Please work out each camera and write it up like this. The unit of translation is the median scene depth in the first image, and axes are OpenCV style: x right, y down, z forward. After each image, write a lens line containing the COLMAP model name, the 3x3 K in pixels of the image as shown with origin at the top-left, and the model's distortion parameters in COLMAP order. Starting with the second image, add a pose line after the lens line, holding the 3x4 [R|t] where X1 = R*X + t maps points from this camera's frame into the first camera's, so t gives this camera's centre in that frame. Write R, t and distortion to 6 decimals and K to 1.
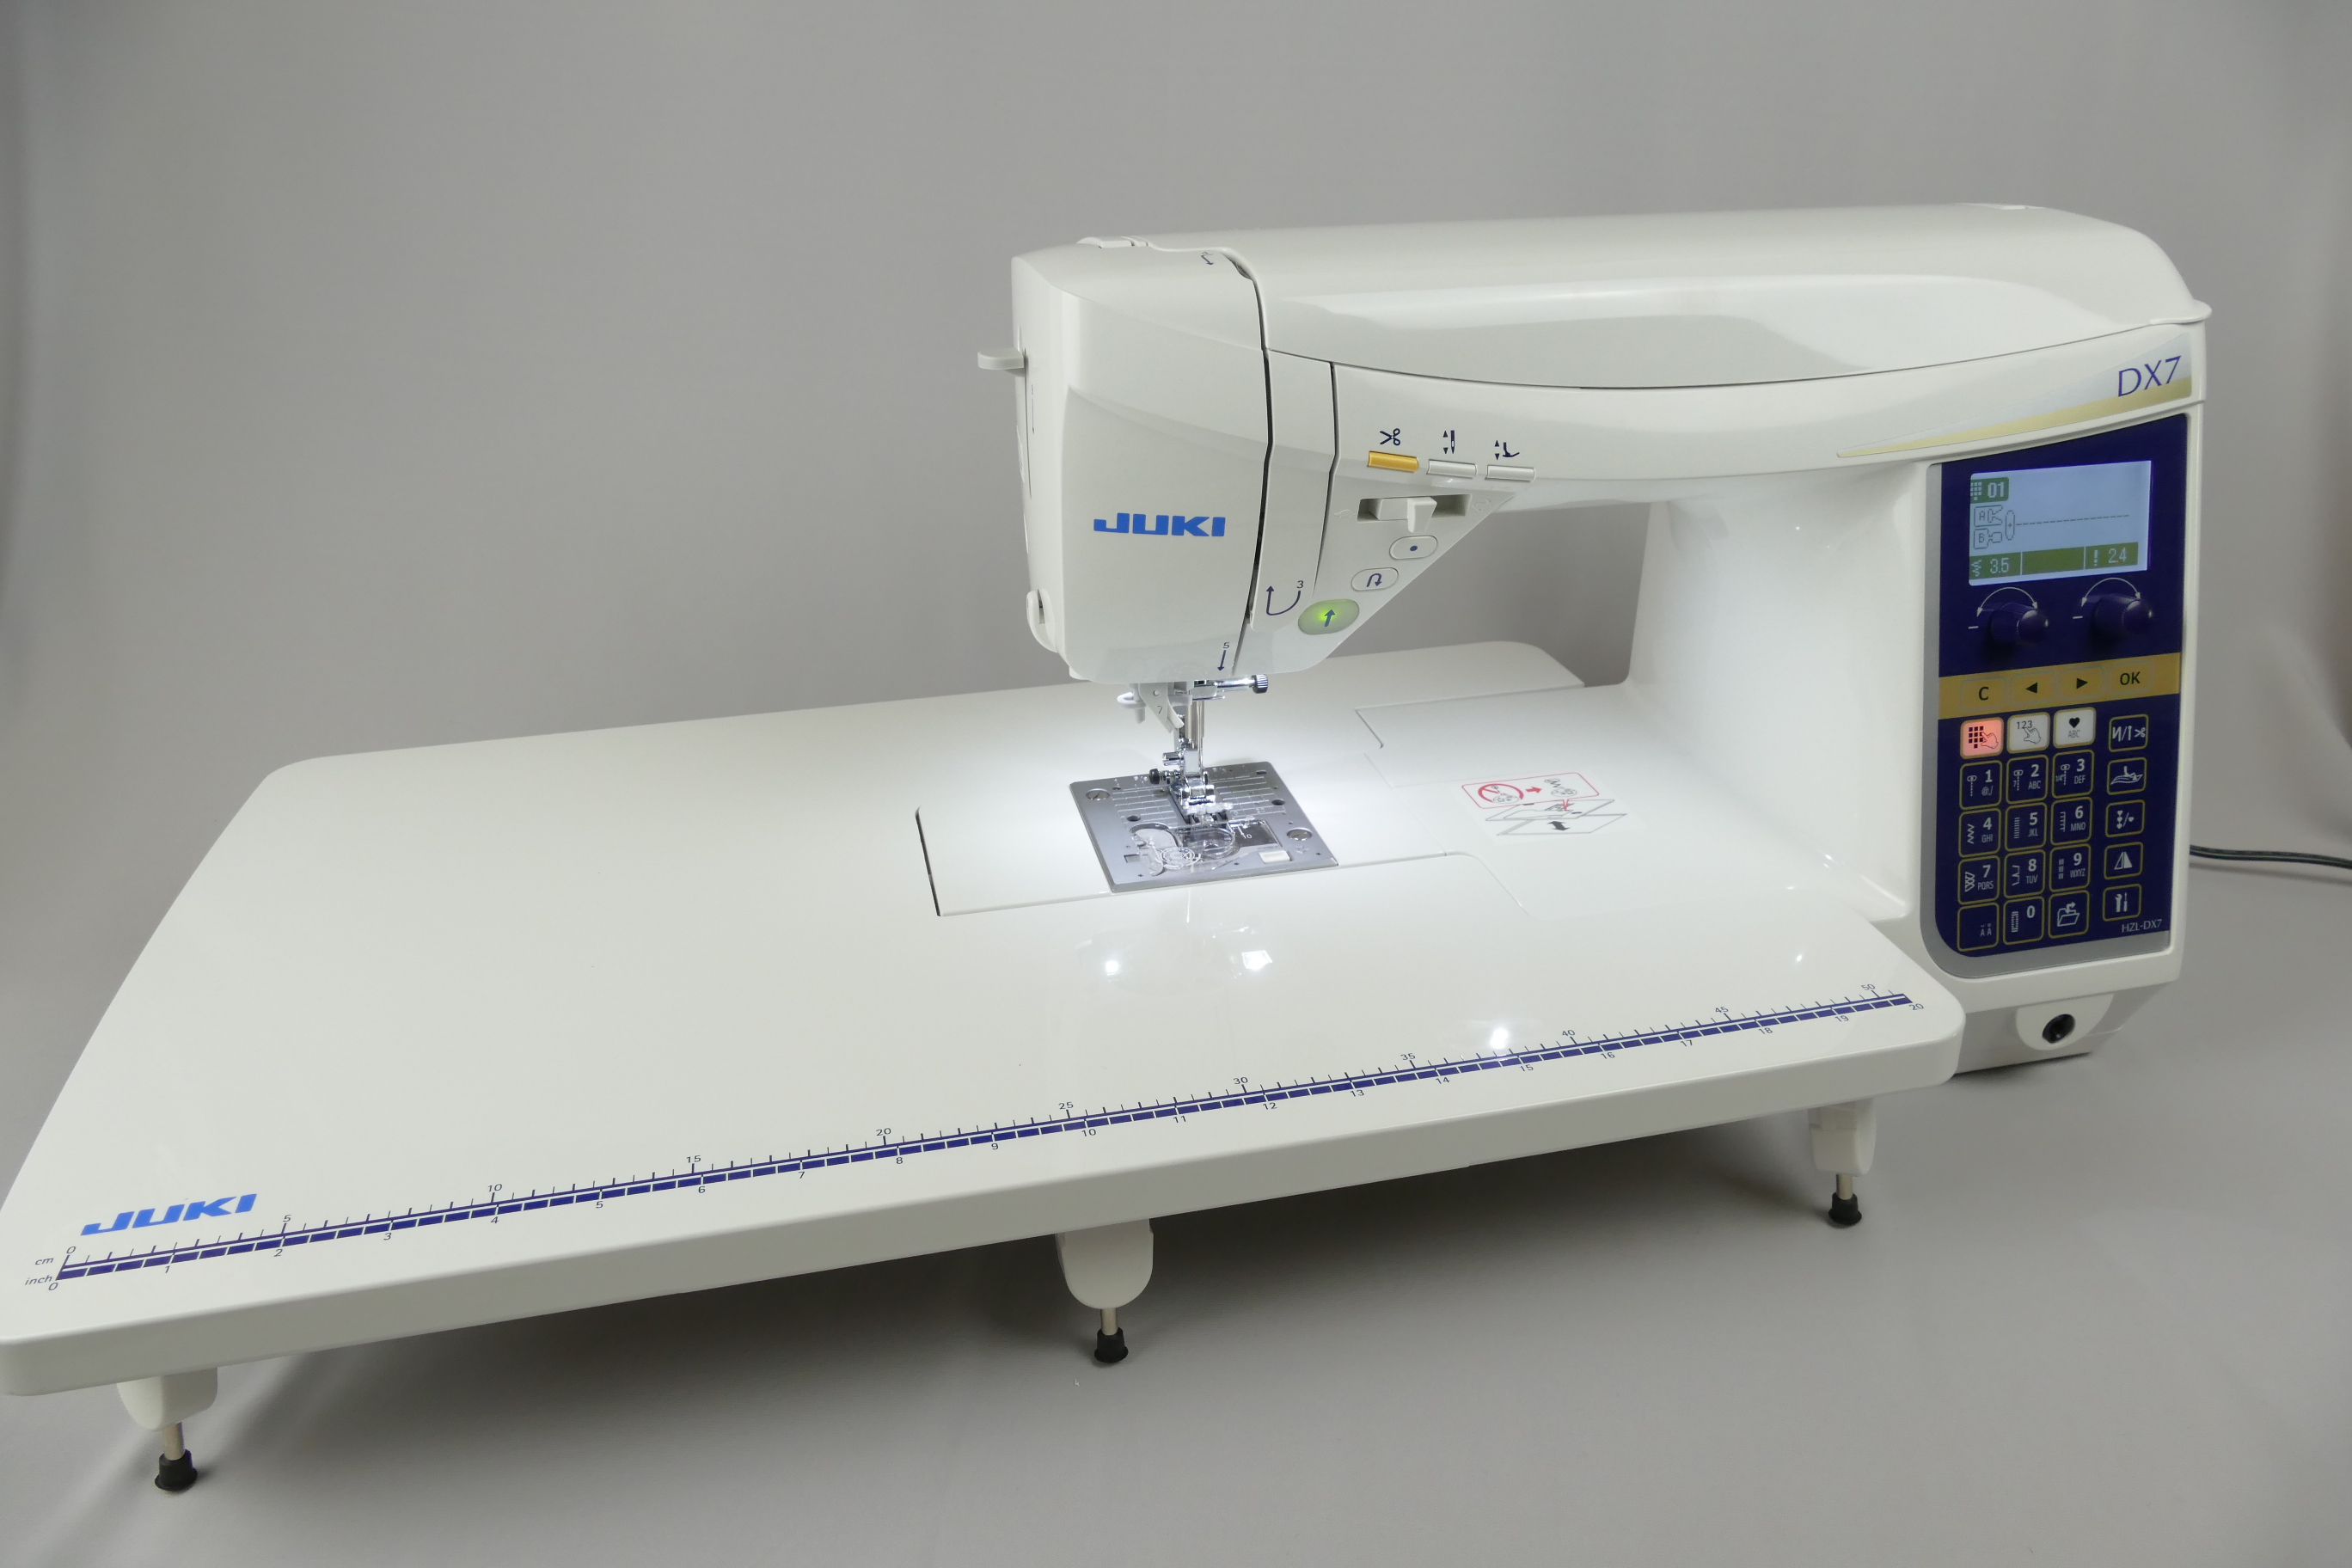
lens RADIAL K [[1688.8, 0, 1176.0], [0, 1688.8, 784.0], [0, 0, 1]] dist [-0.005387, -0.001103]
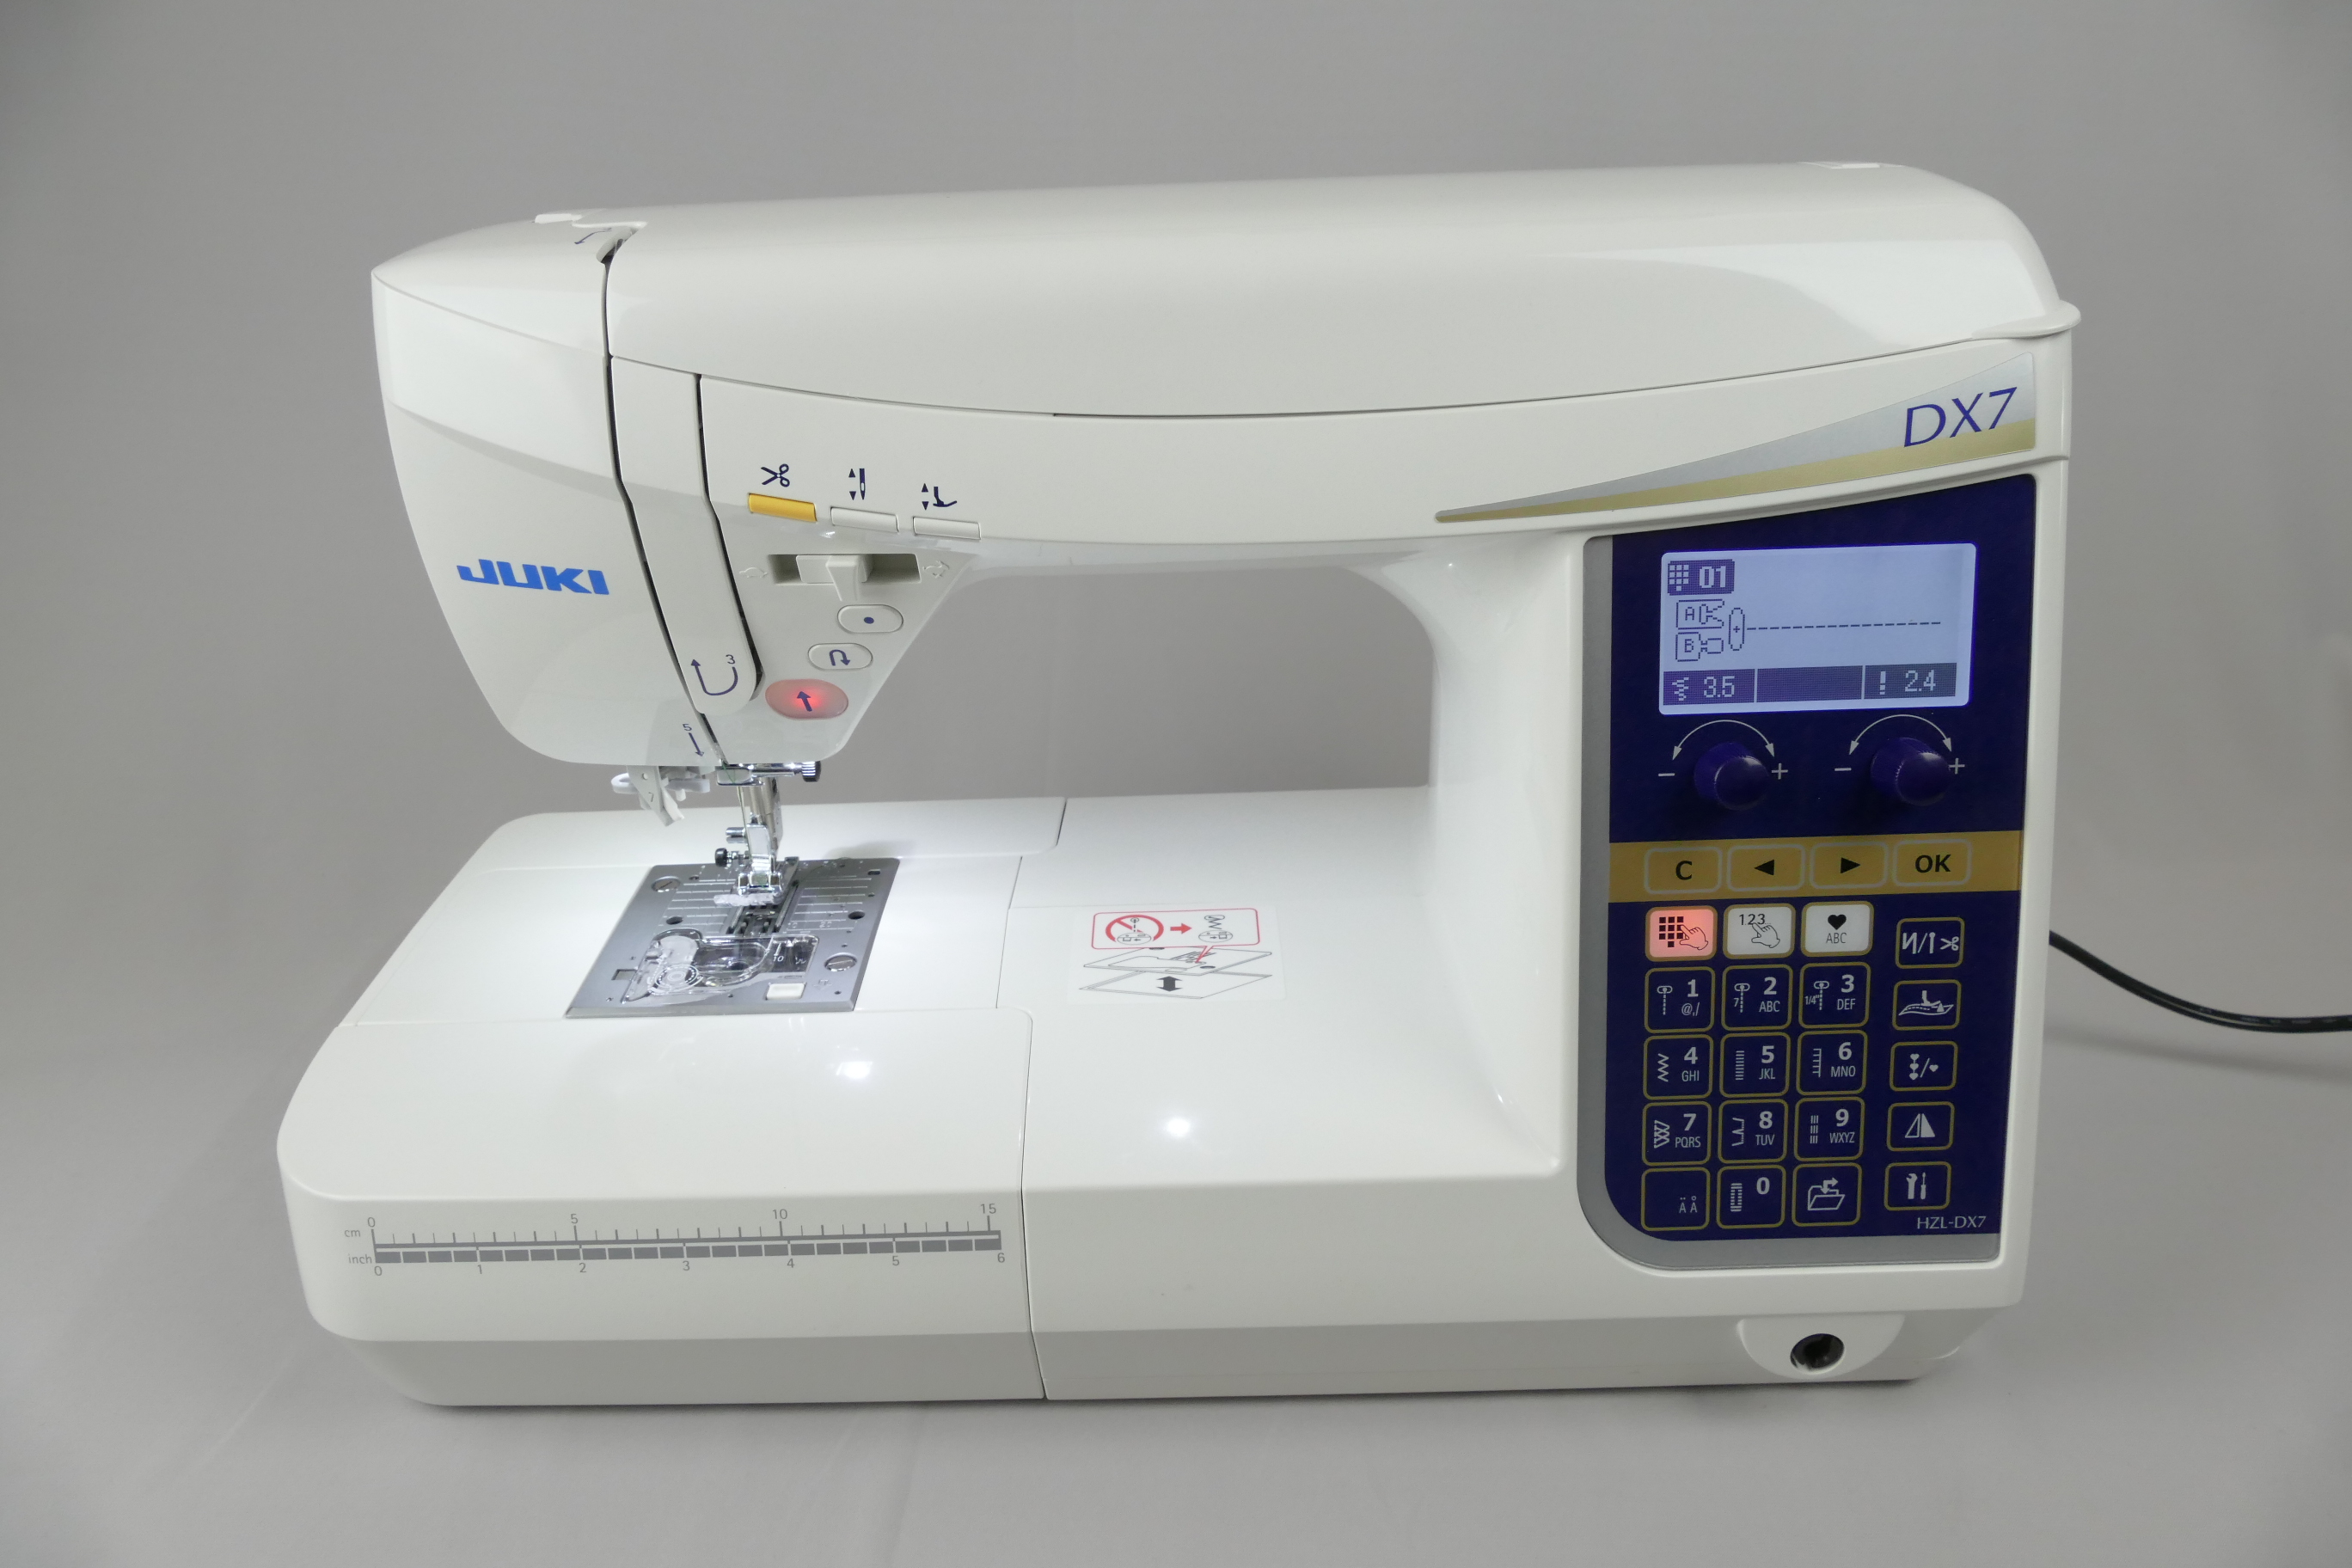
lens RADIAL K [[1686.1, 0, 1176.0], [0, 1686.1, 784.0], [0, 0, 1]] dist [-0.016085, -0.000914]
pose [[0.971162, 0.075210, -0.226245, 0.424201], [-0.073430, 0.997167, 0.016282, -0.083595], [0.226829, 0.000801, 0.973934, 0.278310]]
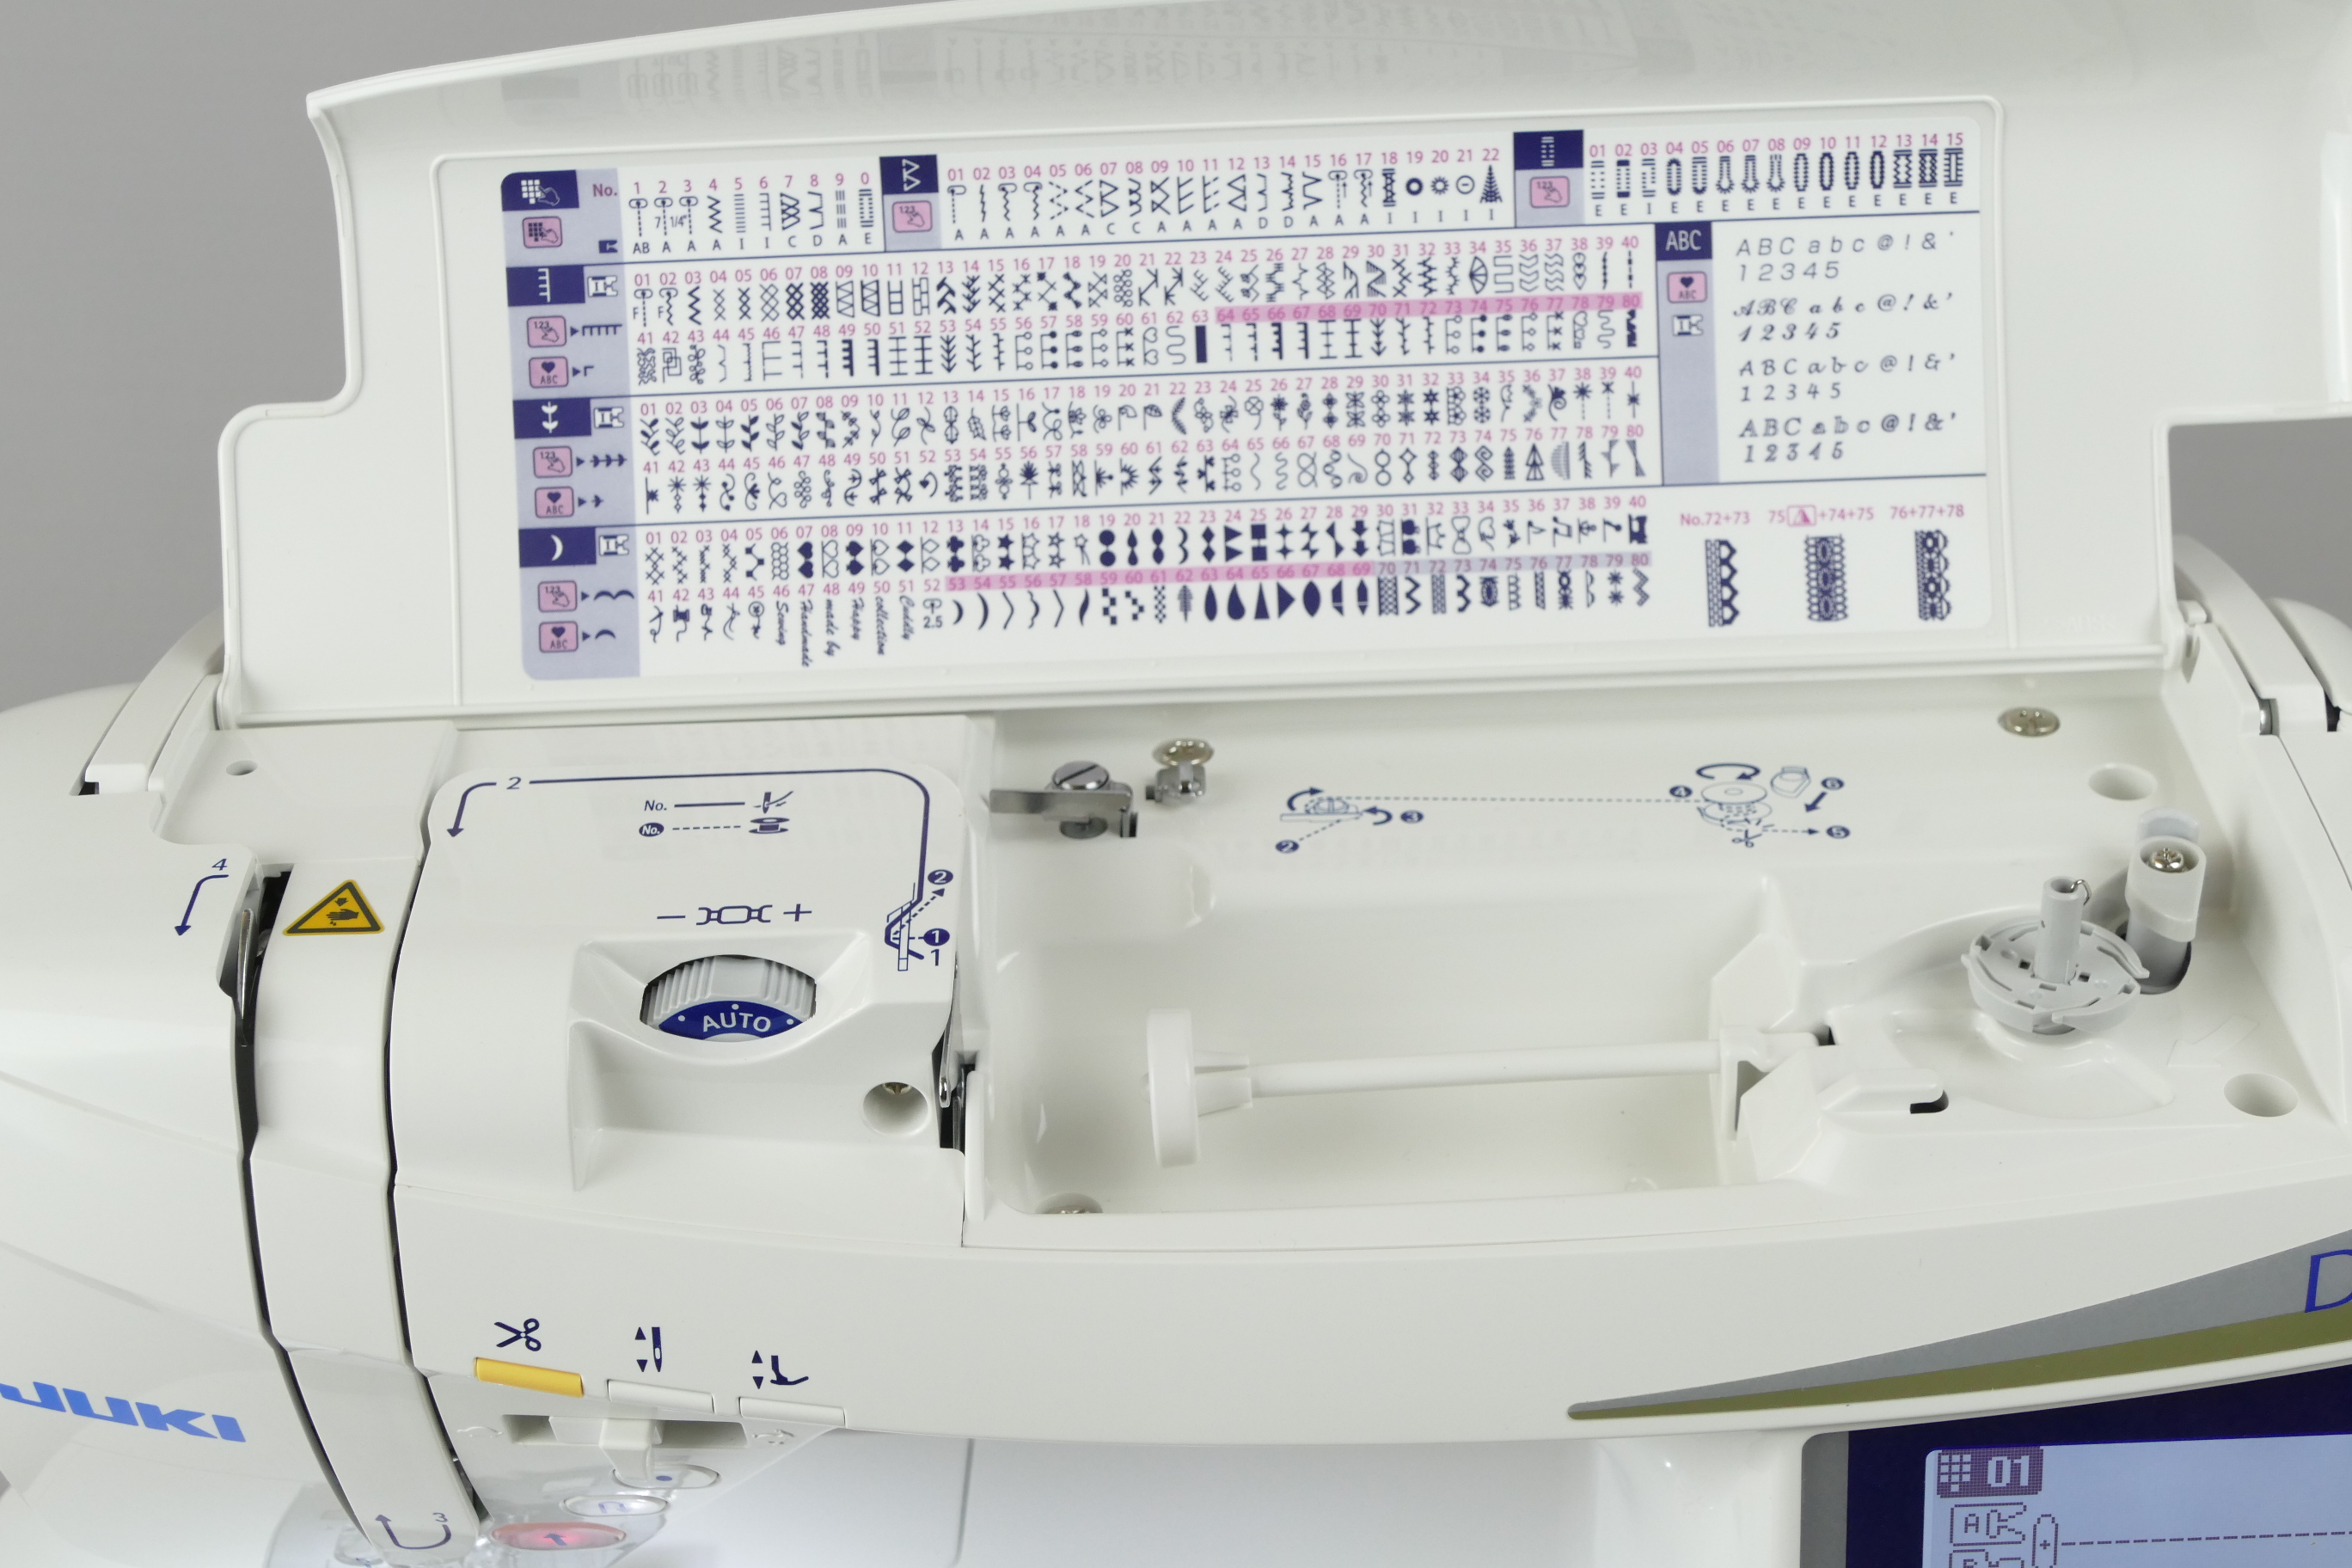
lens RADIAL K [[3570.7, 0, 1176.0], [0, 3570.7, 784.0], [0, 0, 1]] dist [-0.071780, -0.006797]
pose [[0.972551, 0.092092, -0.213690, 0.444880], [-0.065879, 0.989749, 0.126715, -0.438153], [0.223169, -0.109159, 0.968648, 0.089267]]
